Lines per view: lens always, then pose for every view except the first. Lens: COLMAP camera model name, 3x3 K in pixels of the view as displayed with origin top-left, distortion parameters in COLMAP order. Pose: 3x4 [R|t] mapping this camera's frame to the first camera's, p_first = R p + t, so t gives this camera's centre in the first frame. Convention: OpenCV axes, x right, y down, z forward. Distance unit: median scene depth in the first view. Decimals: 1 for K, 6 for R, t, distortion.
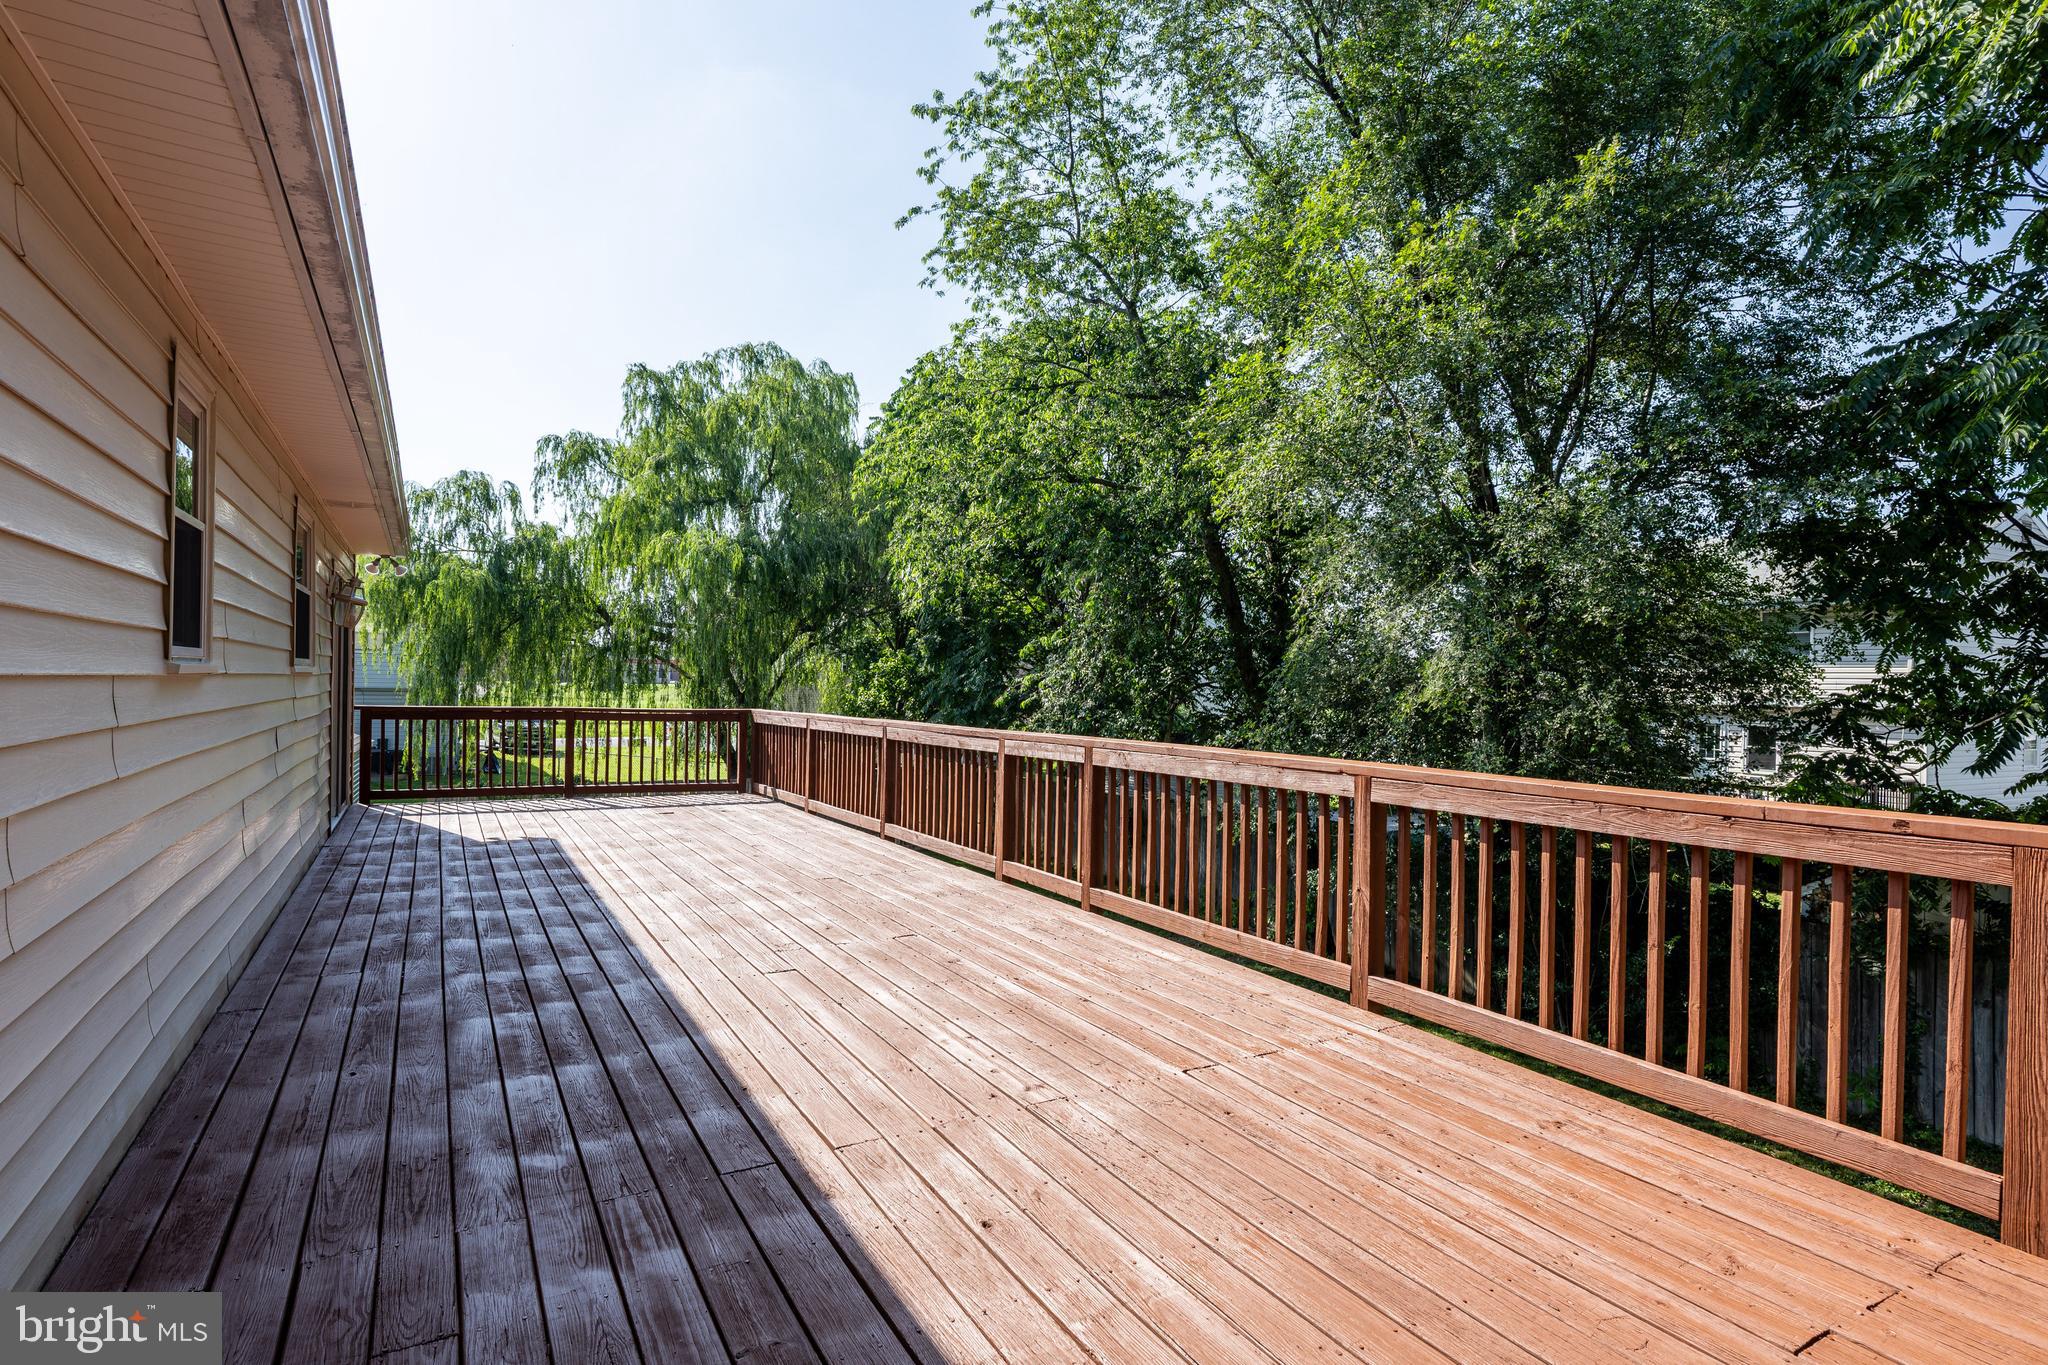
lens RADIAL K [[1049.0, 0, 1030.5], [0, 1049.0, 688.4], [0, 0, 1]] dist [-0.010858, 0.002282]
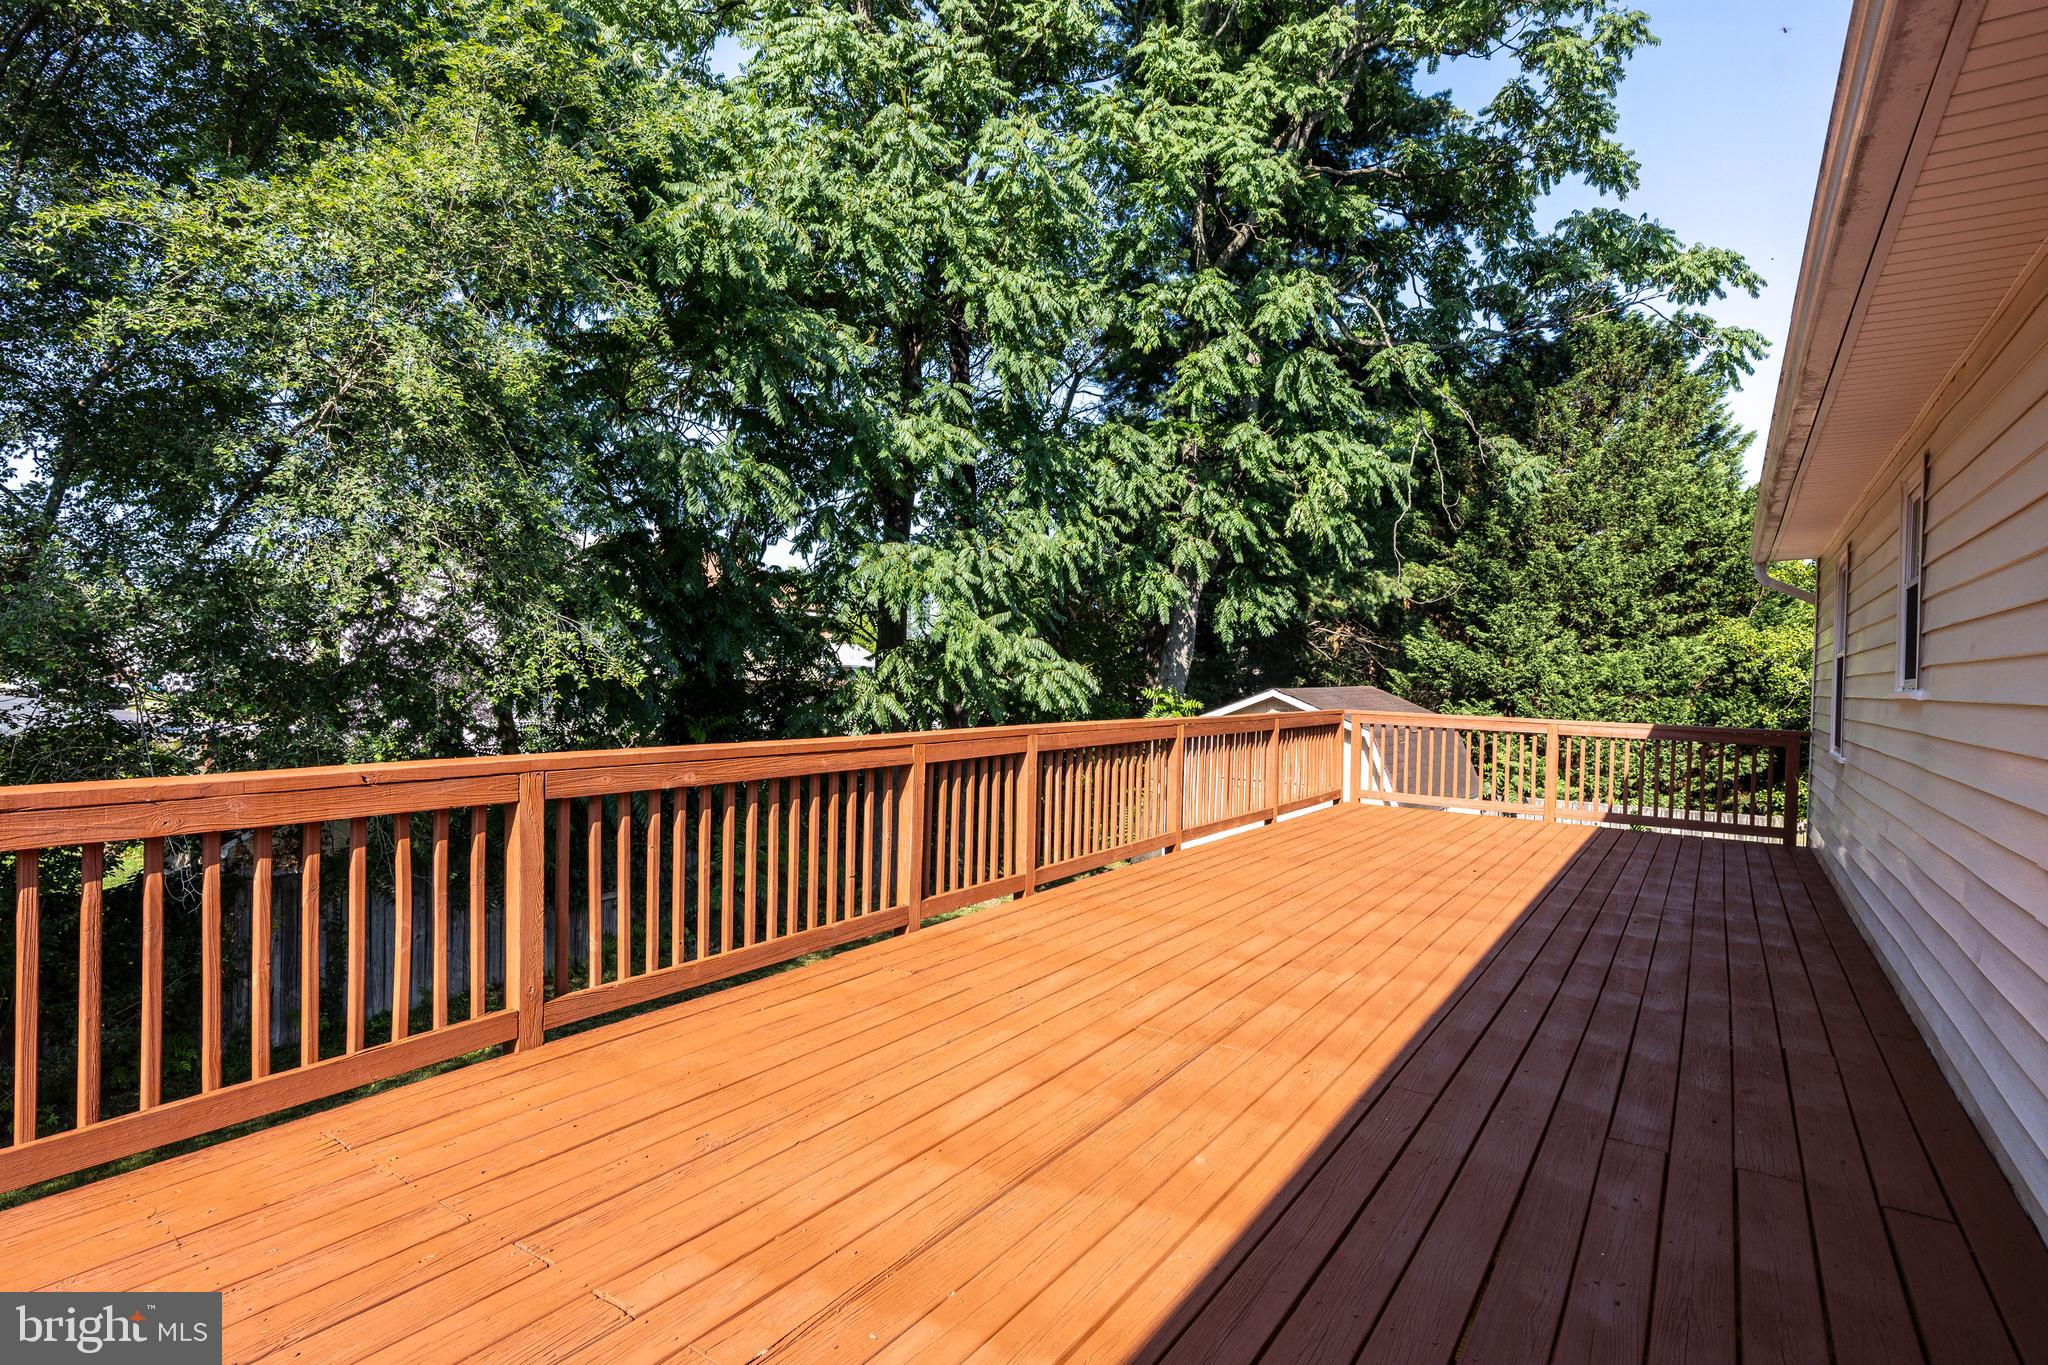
lens RADIAL K [[1049.0, 0, 1030.6], [0, 1049.0, 683.5], [0, 0, 1]] dist [-0.010858, 0.002282]
pose [[-0.453365, -0.035055, 0.890635, -1.083075], [-0.026872, 0.999310, 0.025654, -0.024258], [-0.890920, -0.012302, -0.453994, 1.886887]]
